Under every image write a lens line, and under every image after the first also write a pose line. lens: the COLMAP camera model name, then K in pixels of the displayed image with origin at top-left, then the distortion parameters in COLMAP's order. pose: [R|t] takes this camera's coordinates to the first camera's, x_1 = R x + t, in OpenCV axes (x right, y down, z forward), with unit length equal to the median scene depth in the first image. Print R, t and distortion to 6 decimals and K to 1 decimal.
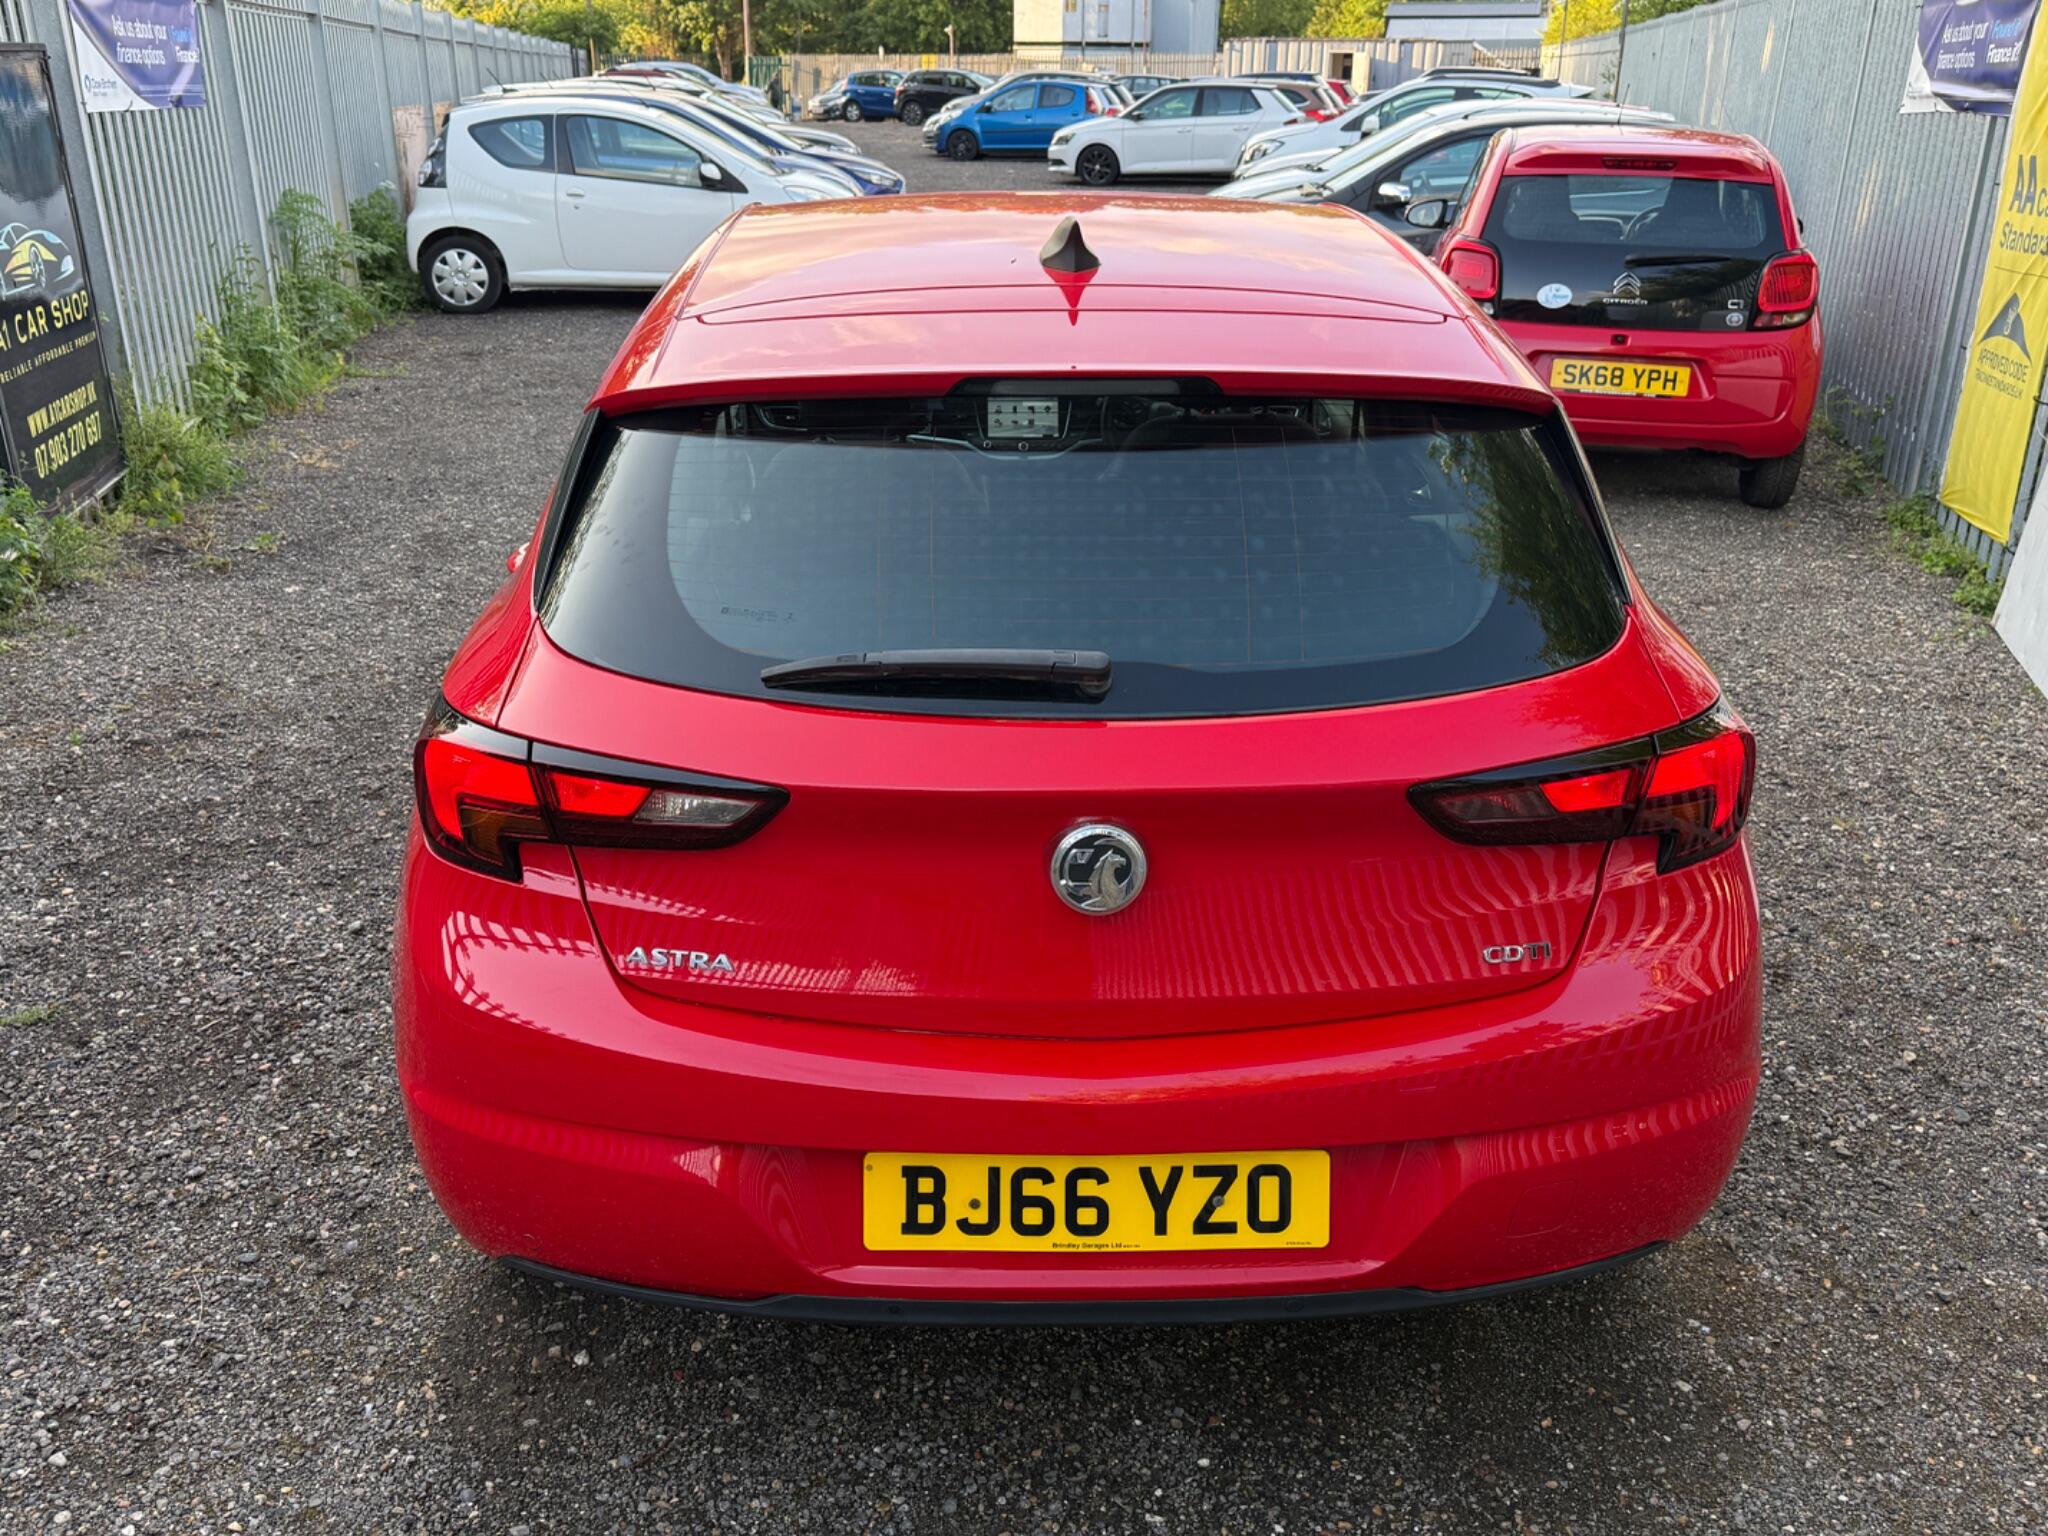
lens RADIAL K [[1663.5, 0, 1037.7], [0, 1663.5, 753.6], [0, 0, 1]] dist [0.042283, -0.048923]
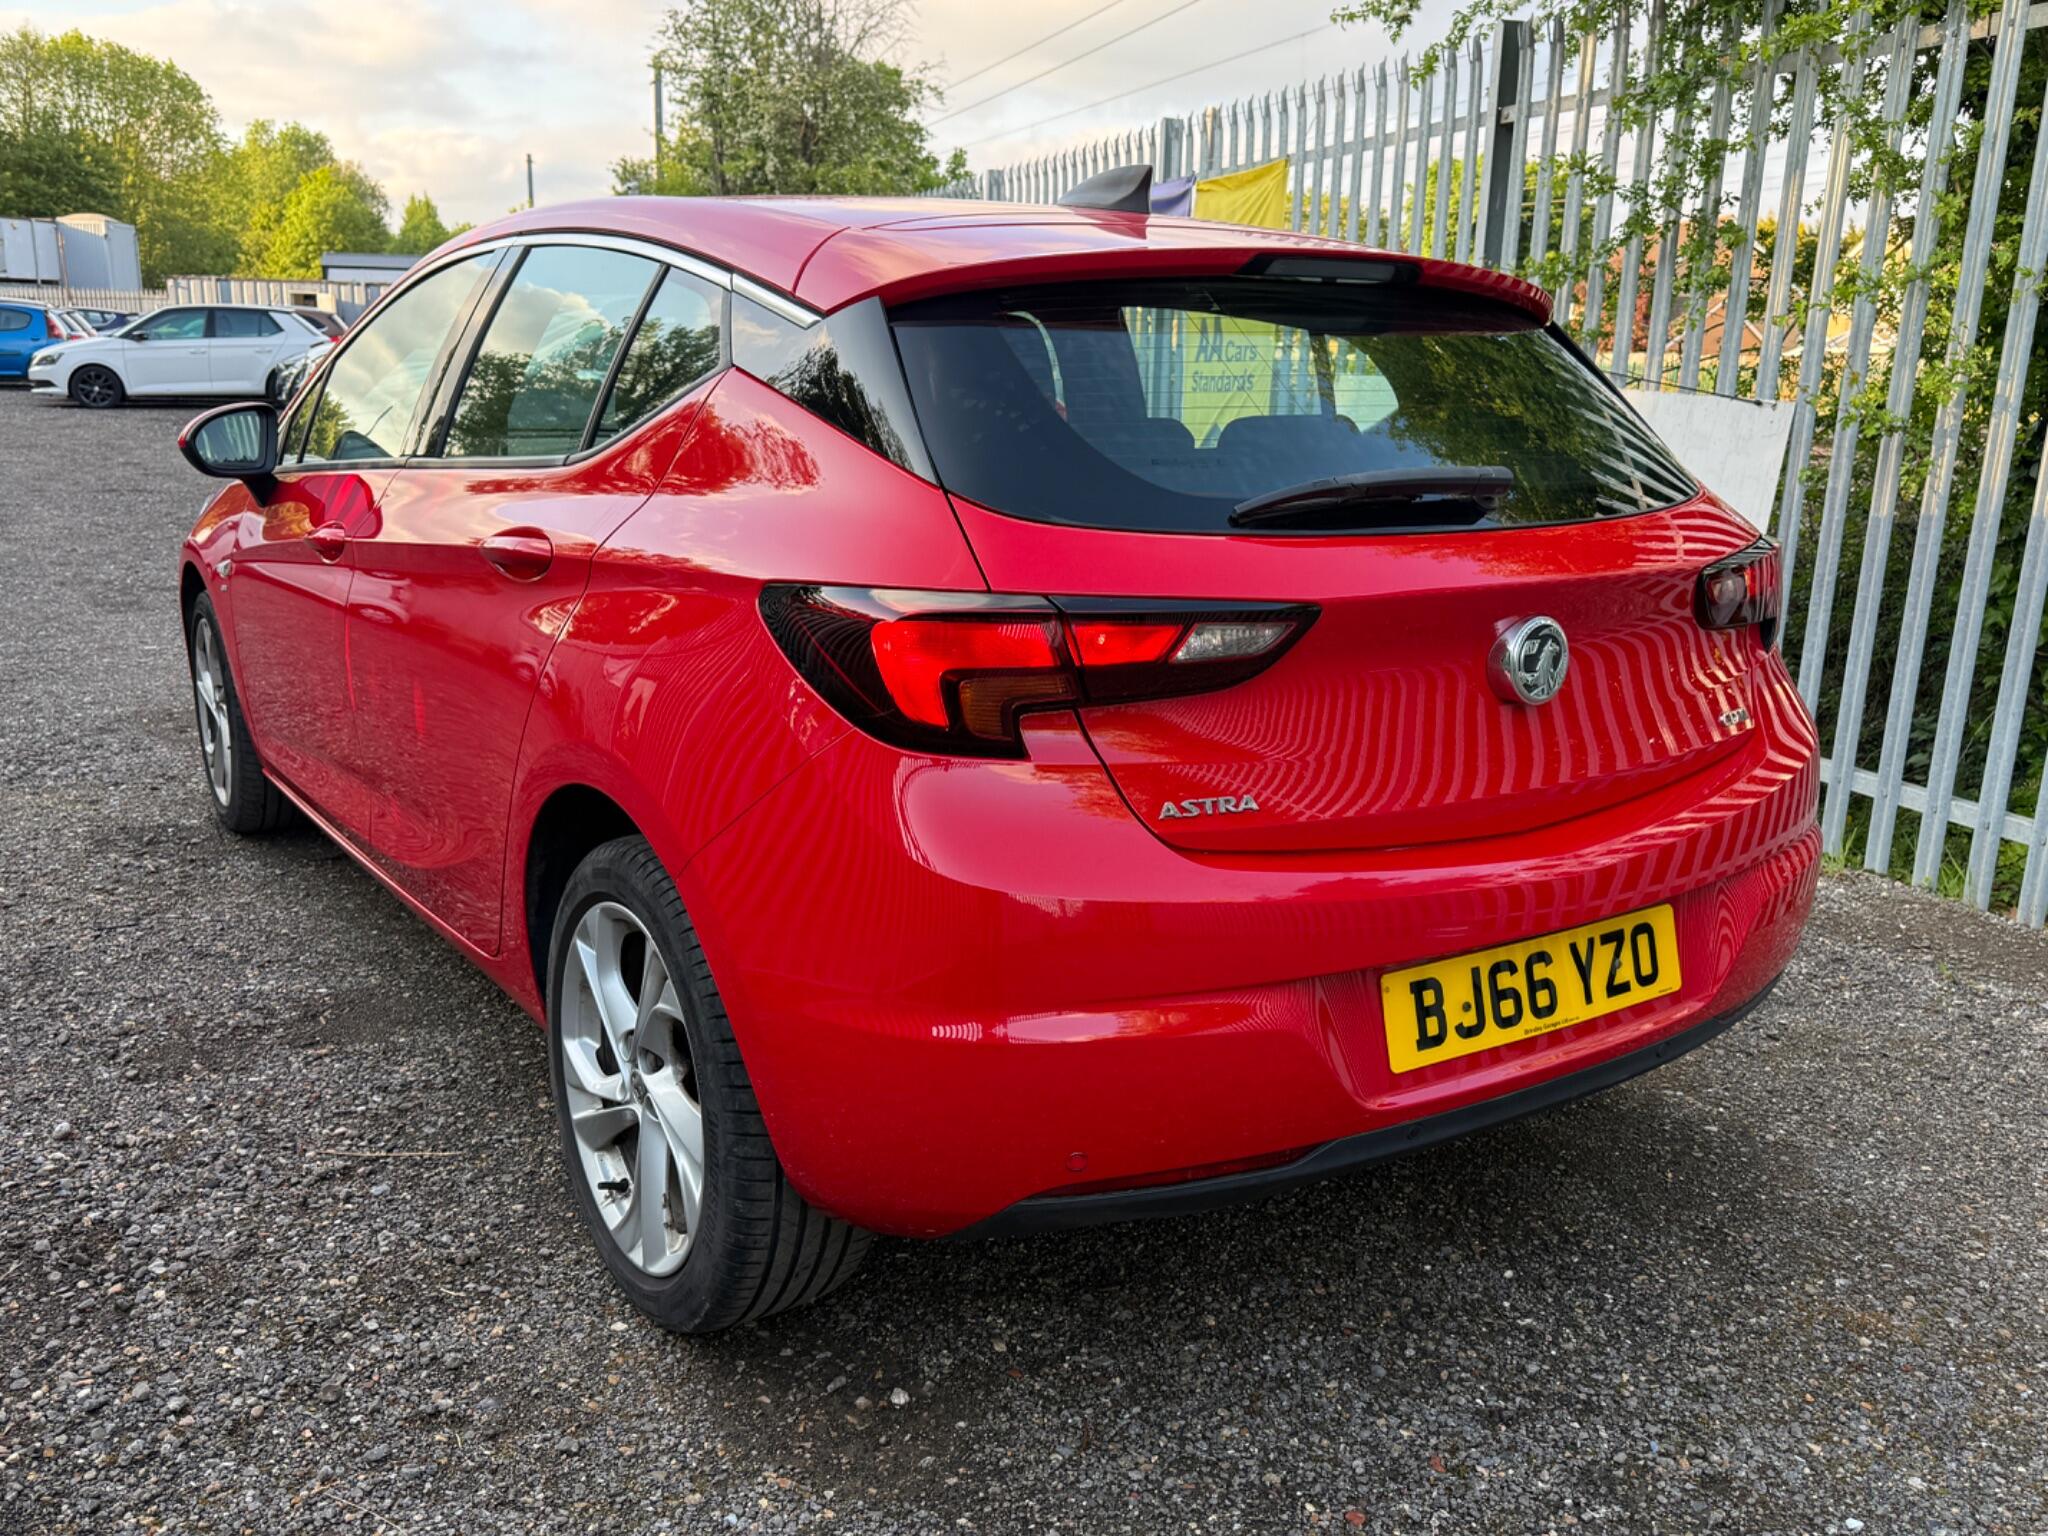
lens RADIAL K [[1663.5, 0, 1024.0], [0, 1663.5, 780.3], [0, 0, 1]] dist [0.042283, -0.048923]
pose [[0.842276, -0.122159, 0.525022, -0.664186], [0.184326, 0.980540, -0.067562, 0.126619], [-0.506552, 0.153681, 0.848403, 0.200275]]
